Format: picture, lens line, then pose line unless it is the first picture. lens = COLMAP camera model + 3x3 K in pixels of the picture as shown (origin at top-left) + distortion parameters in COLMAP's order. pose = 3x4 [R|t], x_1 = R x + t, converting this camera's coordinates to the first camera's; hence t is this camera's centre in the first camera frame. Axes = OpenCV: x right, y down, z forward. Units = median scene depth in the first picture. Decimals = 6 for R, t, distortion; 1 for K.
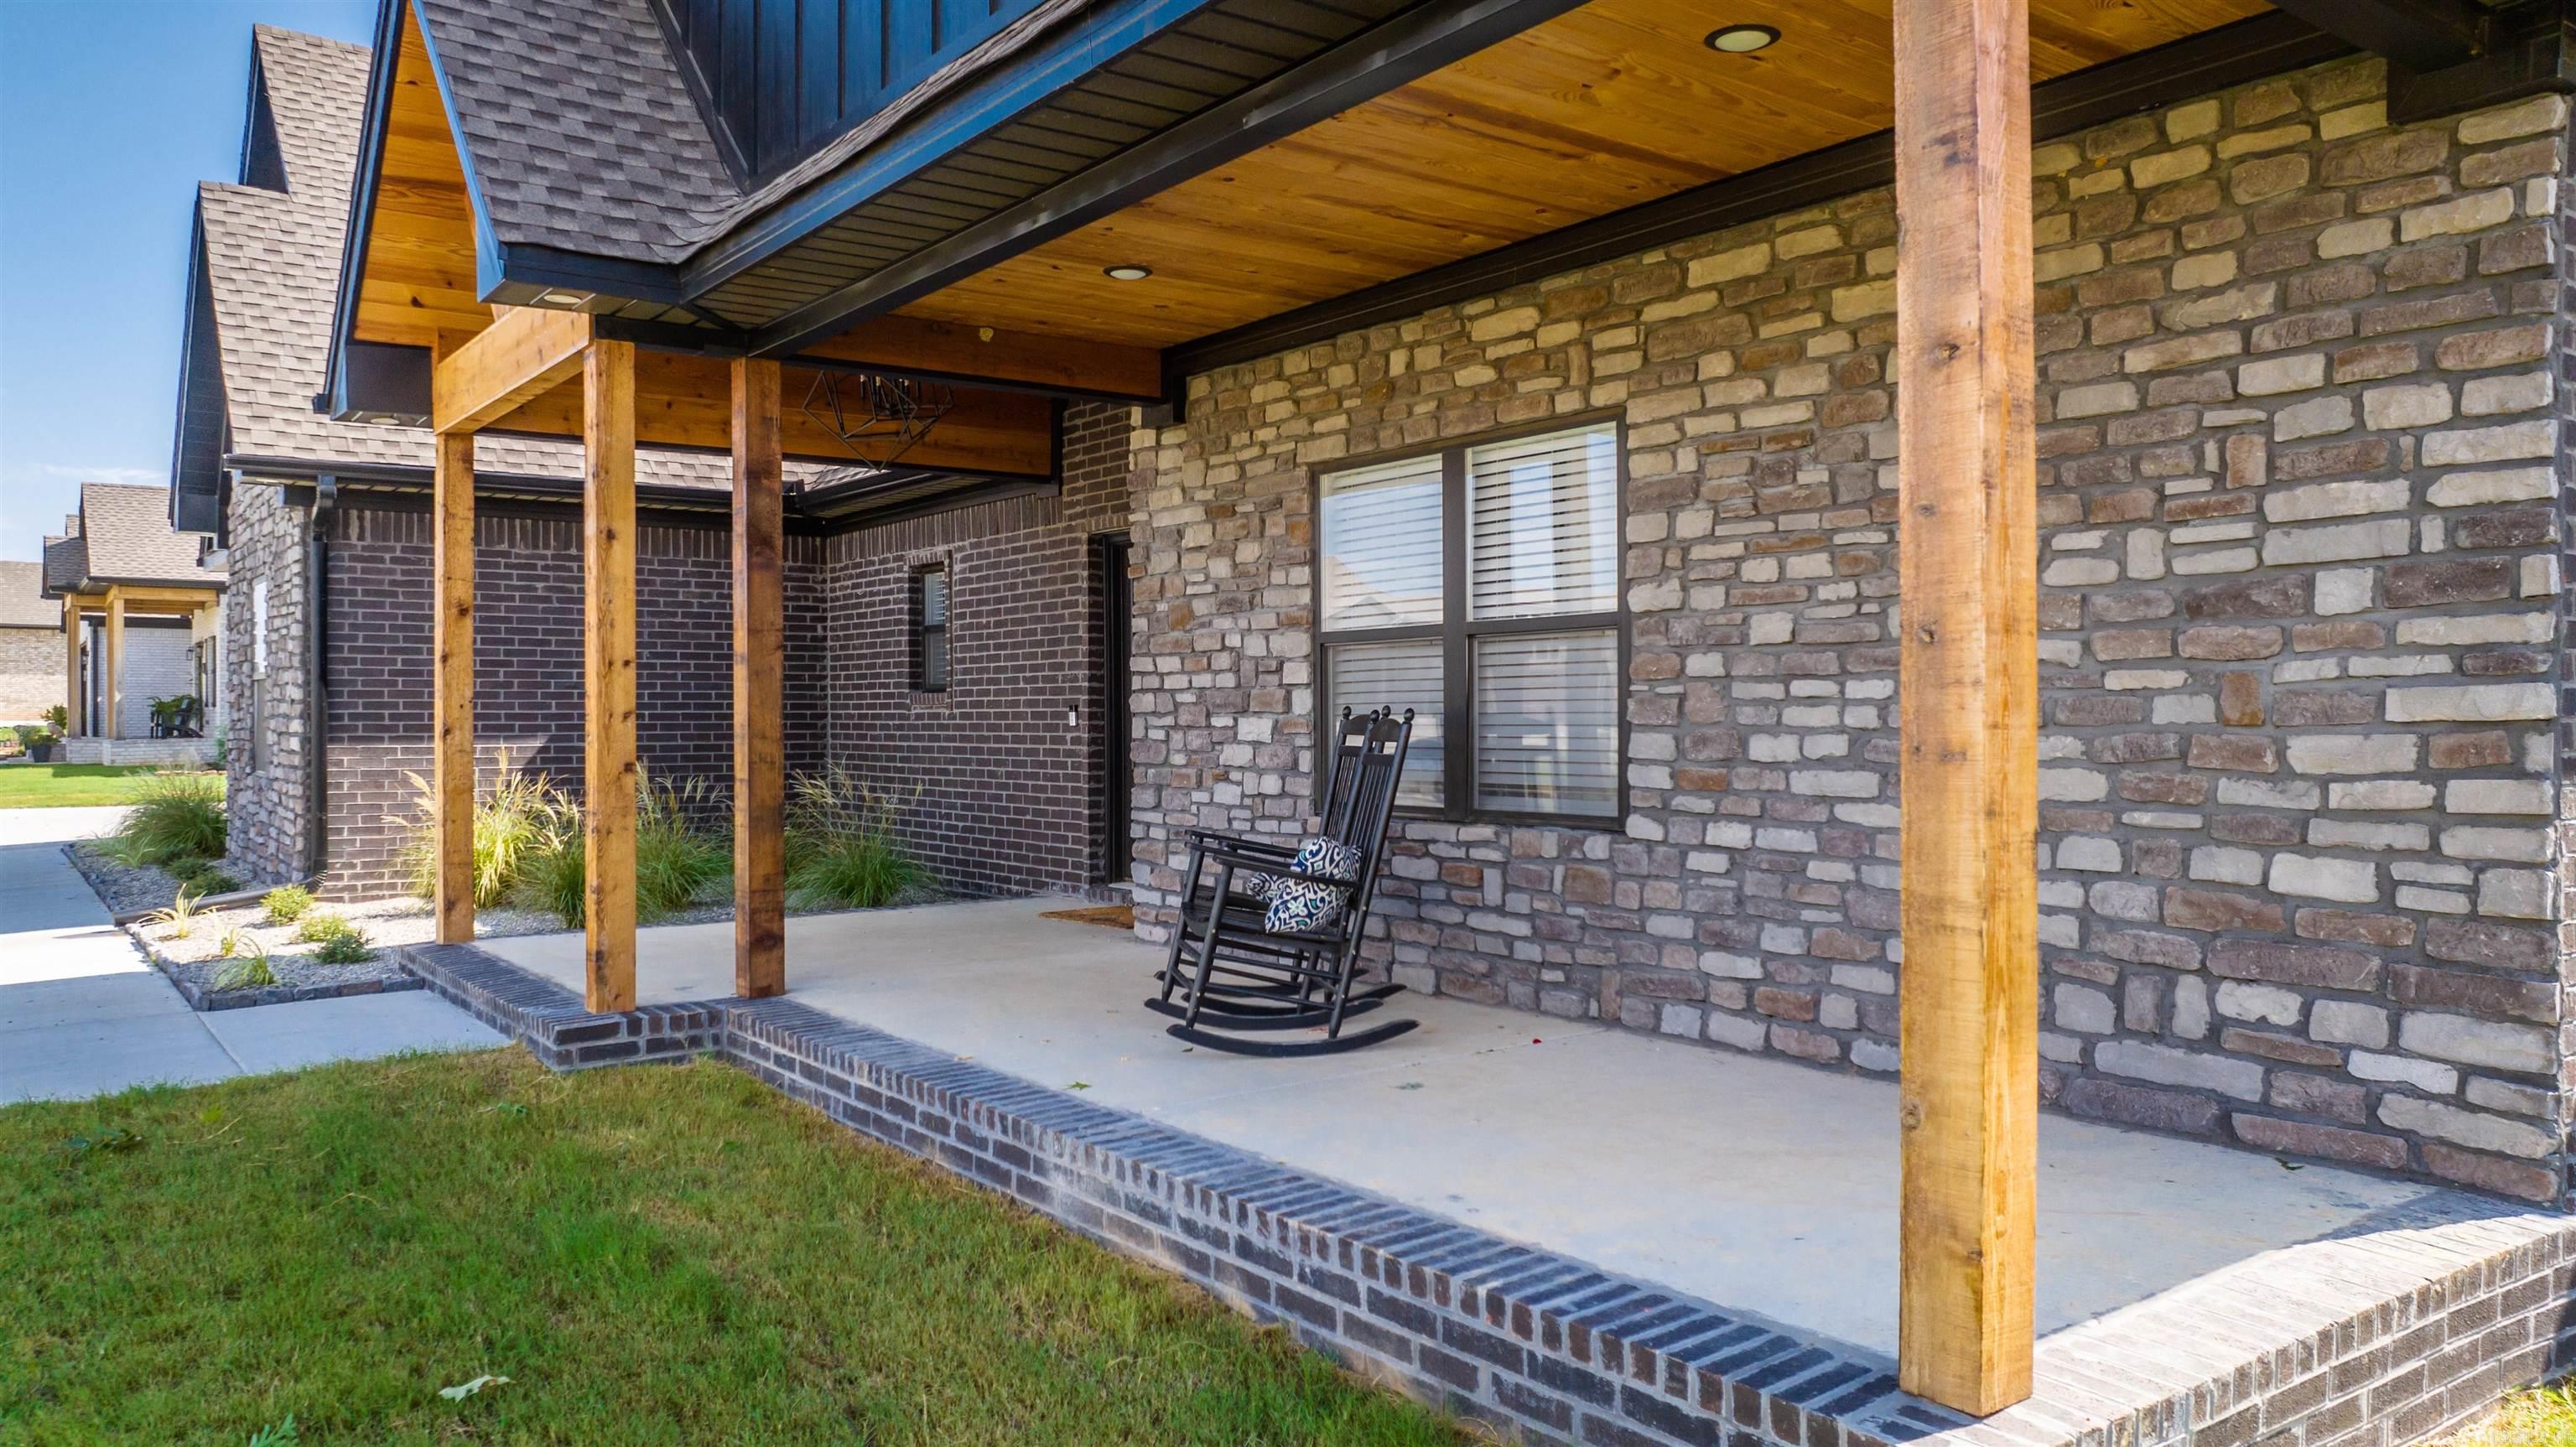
lens RADIAL K [[1761.9, 0, 1271.1], [0, 1761.9, 709.7], [0, 0, 1]] dist [-0.027976, 0.003721]
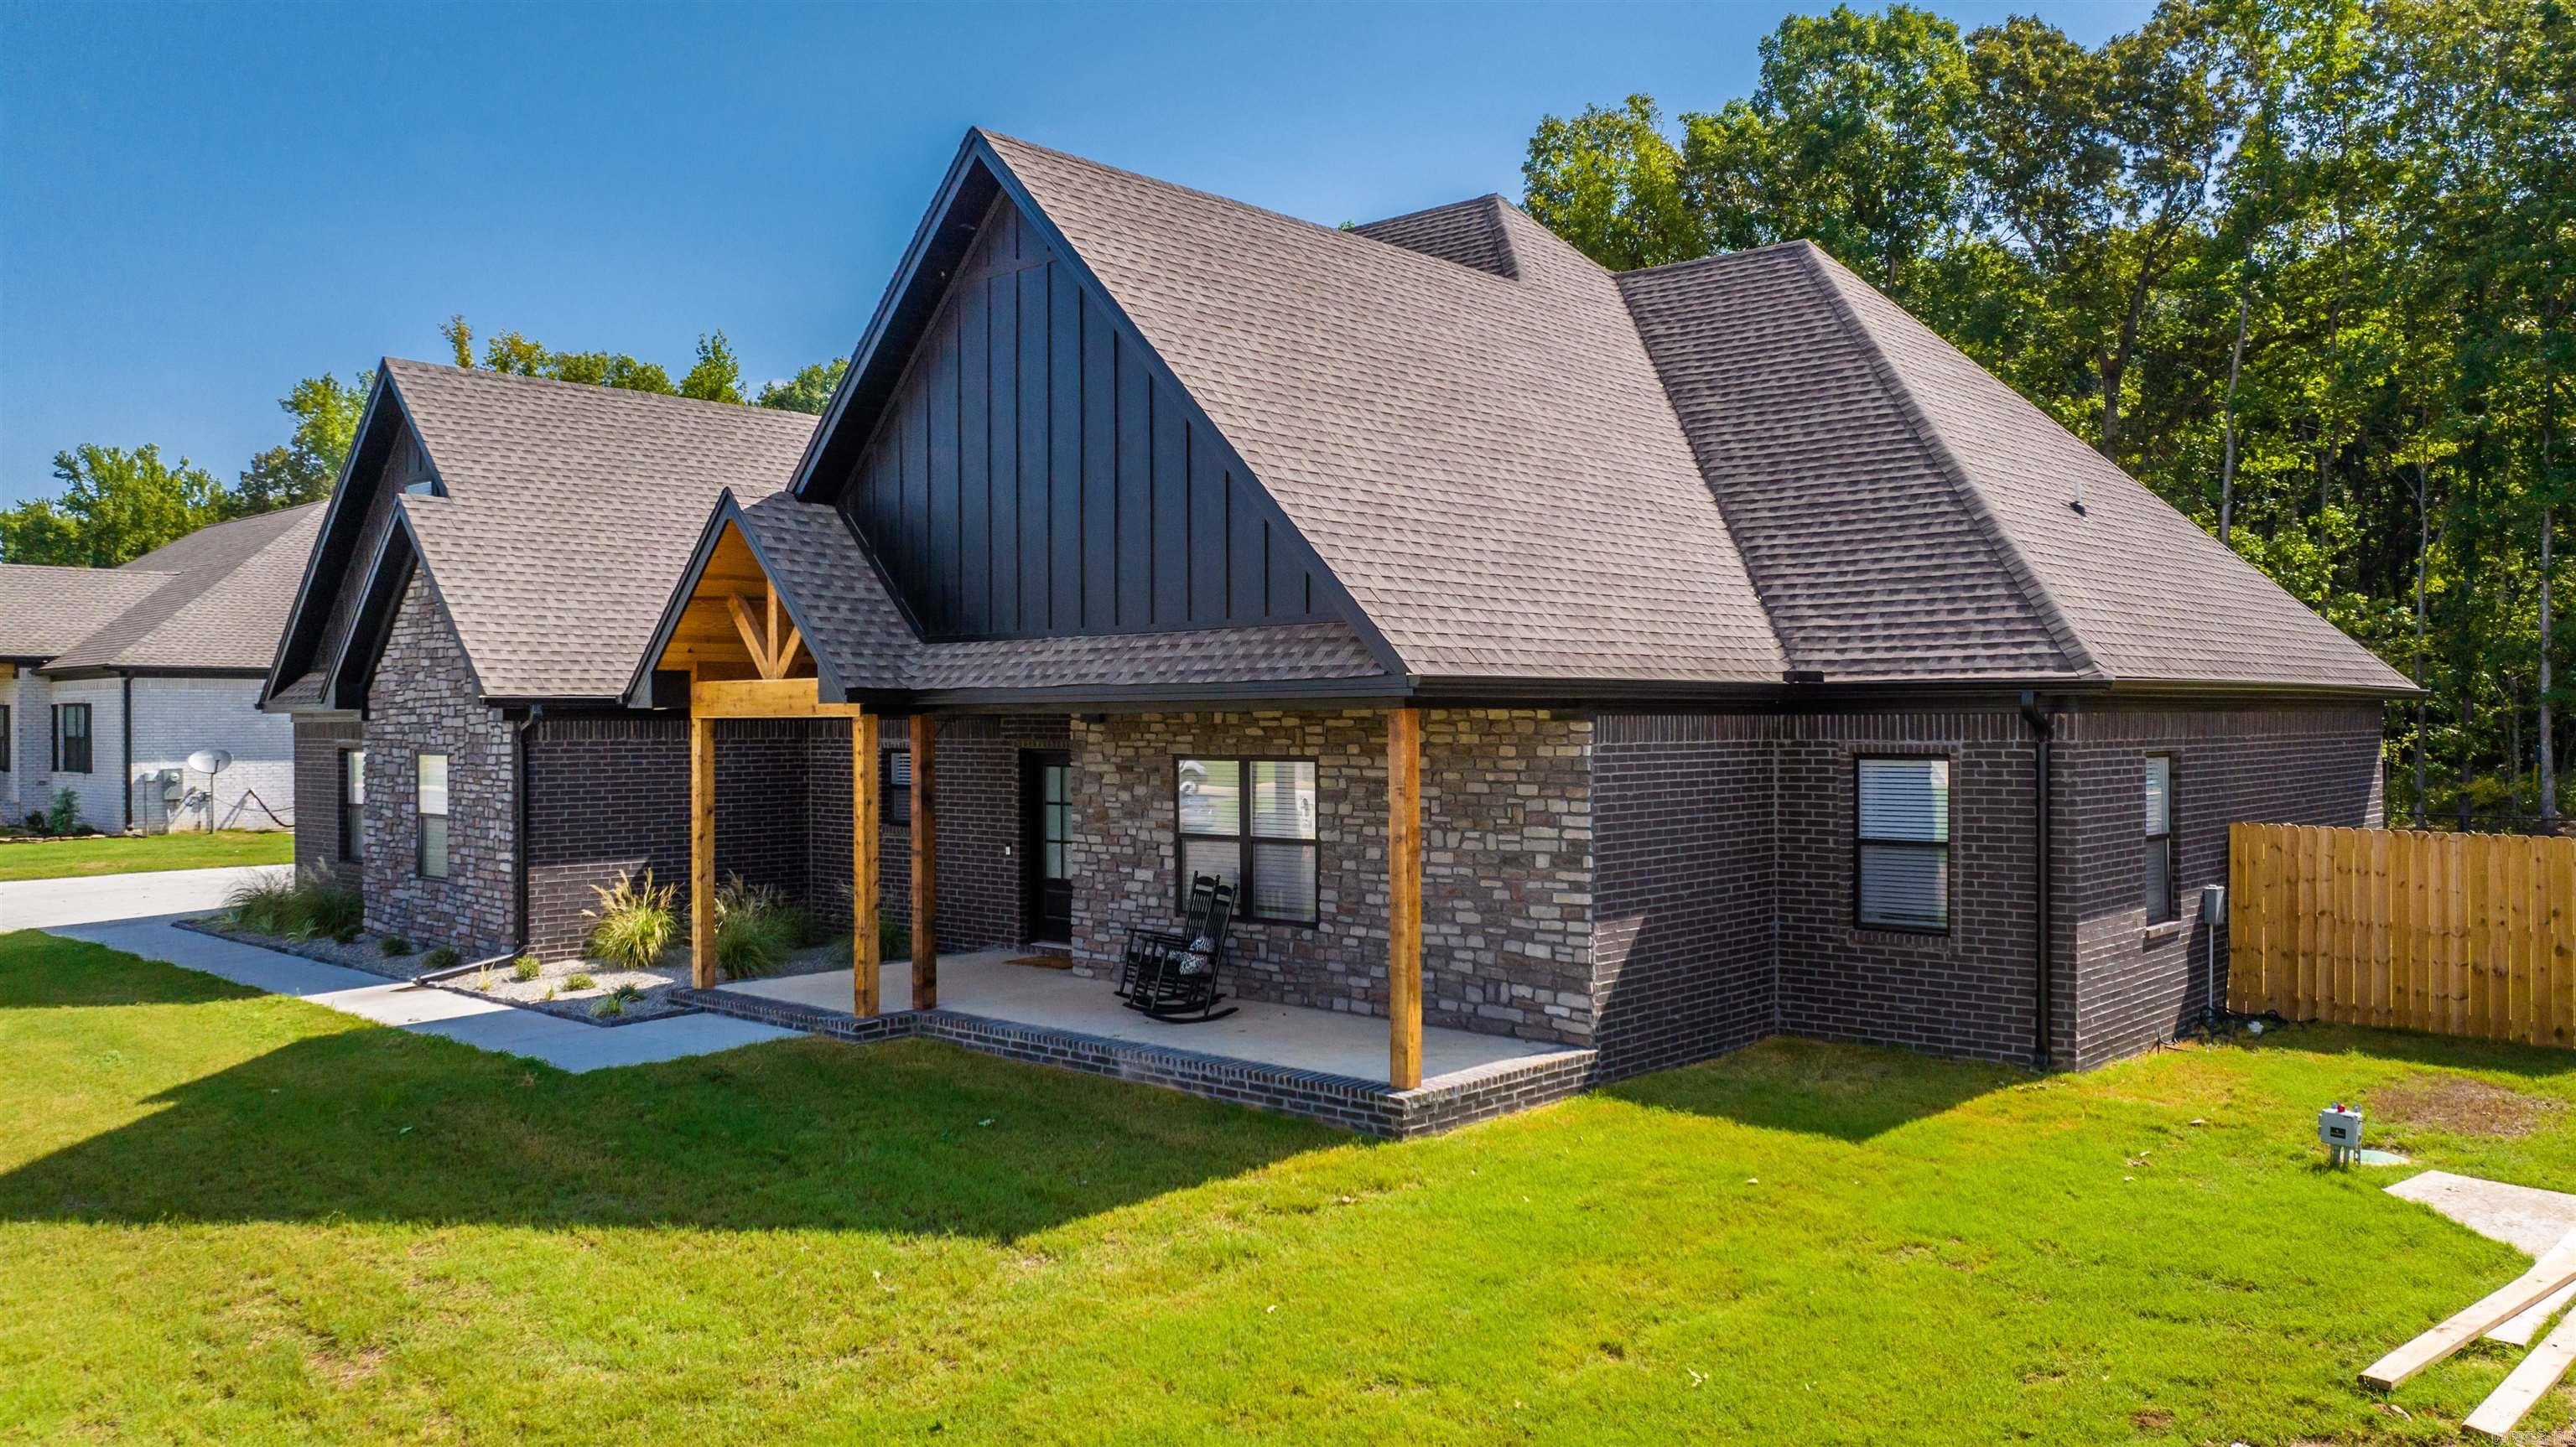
lens RADIAL K [[1821.1, 0, 1279.1], [0, 1821.1, 717.9], [0, 0, 1]] dist [-0.029214, 0.045373]
pose [[0.982105, -0.003398, 0.188301, -0.355146], [0.002745, 0.999989, 0.003729, -0.252018], [-0.188312, -0.003145, 0.982104, -1.596577]]
